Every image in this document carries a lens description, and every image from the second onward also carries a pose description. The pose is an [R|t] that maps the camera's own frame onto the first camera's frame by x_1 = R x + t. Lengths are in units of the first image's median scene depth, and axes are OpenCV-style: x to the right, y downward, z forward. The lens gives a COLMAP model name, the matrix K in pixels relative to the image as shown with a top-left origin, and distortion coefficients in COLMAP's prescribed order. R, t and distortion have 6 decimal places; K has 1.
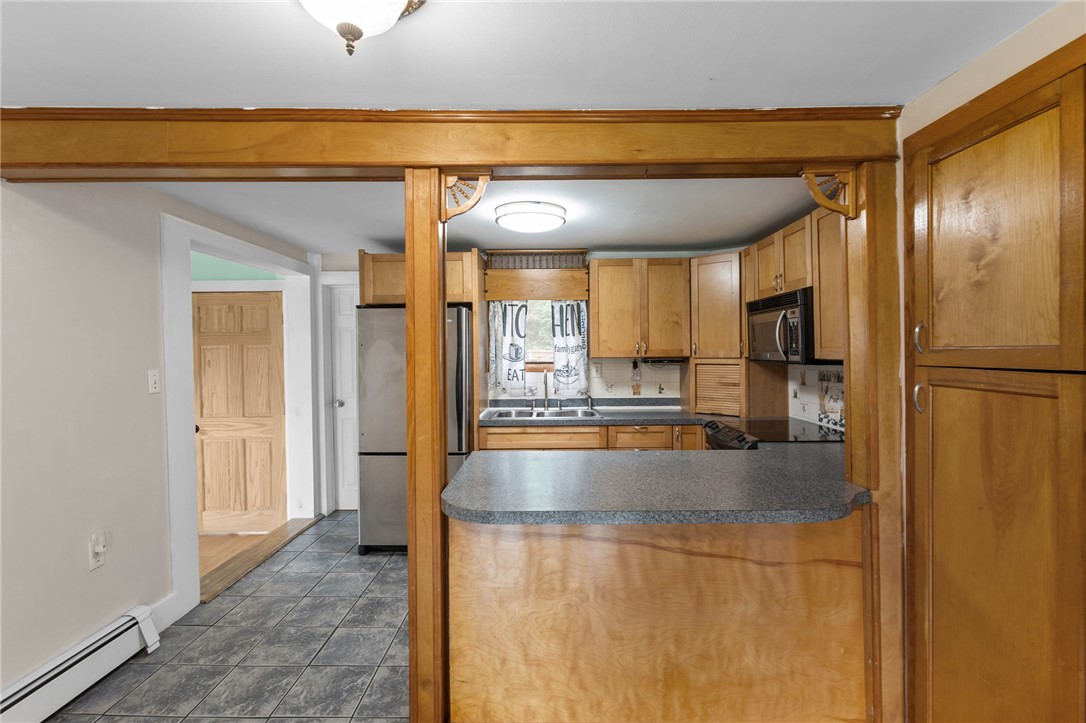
lens RADIAL K [[507.7, 0, 545.4], [0, 507.7, 356.8], [0, 0, 1]] dist [-0.003213, -0.000254]
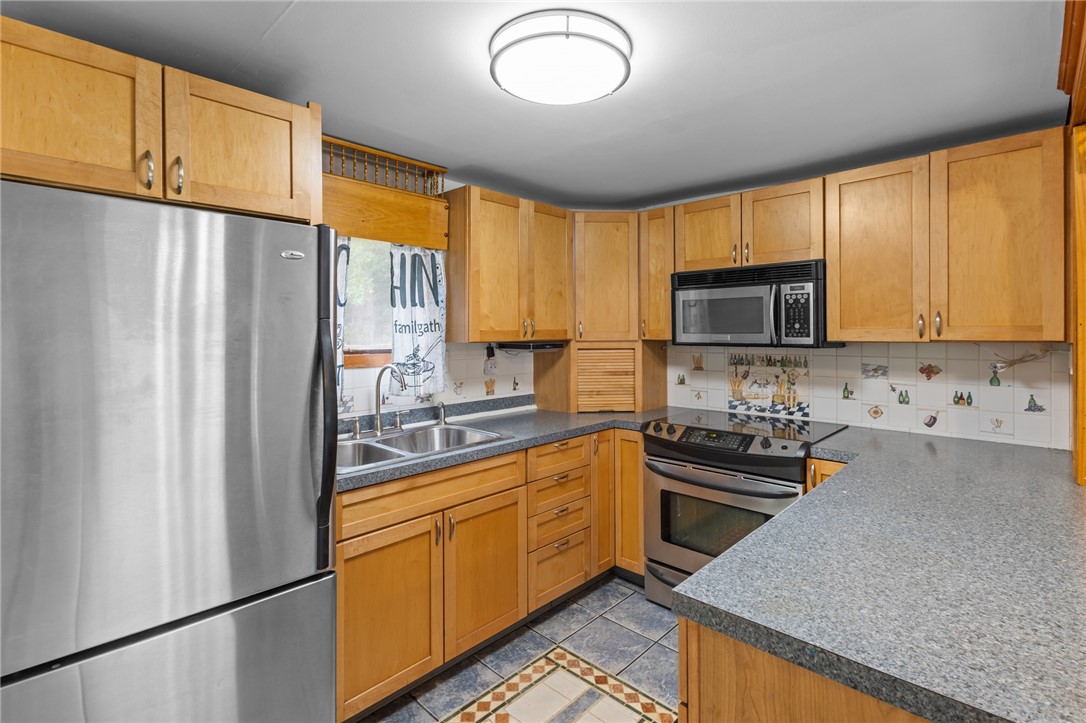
lens RADIAL K [[507.7, 0, 540.5], [0, 507.7, 329.6], [0, 0, 1]] dist [-0.003213, -0.000254]
pose [[0.687579, 0.009528, 0.726047, -0.292423], [0.005449, 0.999818, -0.018281, -0.001651], [-0.726089, 0.016526, 0.687402, 0.485100]]
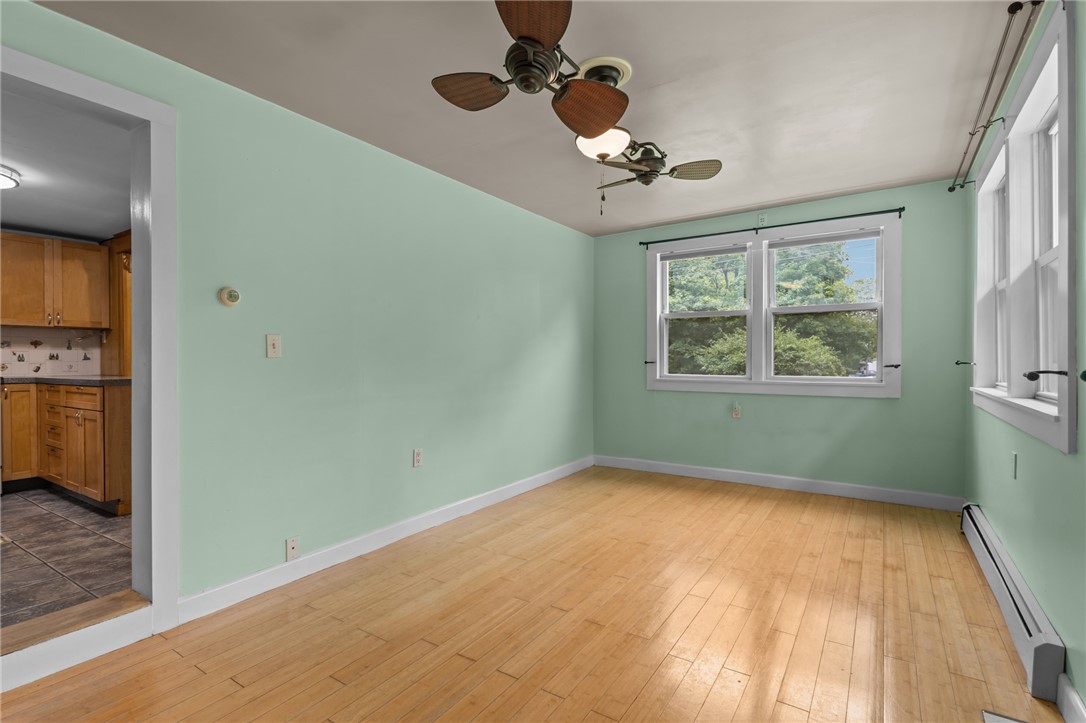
lens RADIAL K [[507.7, 0, 544.7], [0, 507.7, 359.8], [0, 0, 1]] dist [-0.003213, -0.000254]
pose [[-0.837395, 0.006935, 0.546554, -1.044569], [0.013123, 0.999886, 0.007420, 0.071845], [-0.546441, 0.013386, -0.837391, 0.845509]]
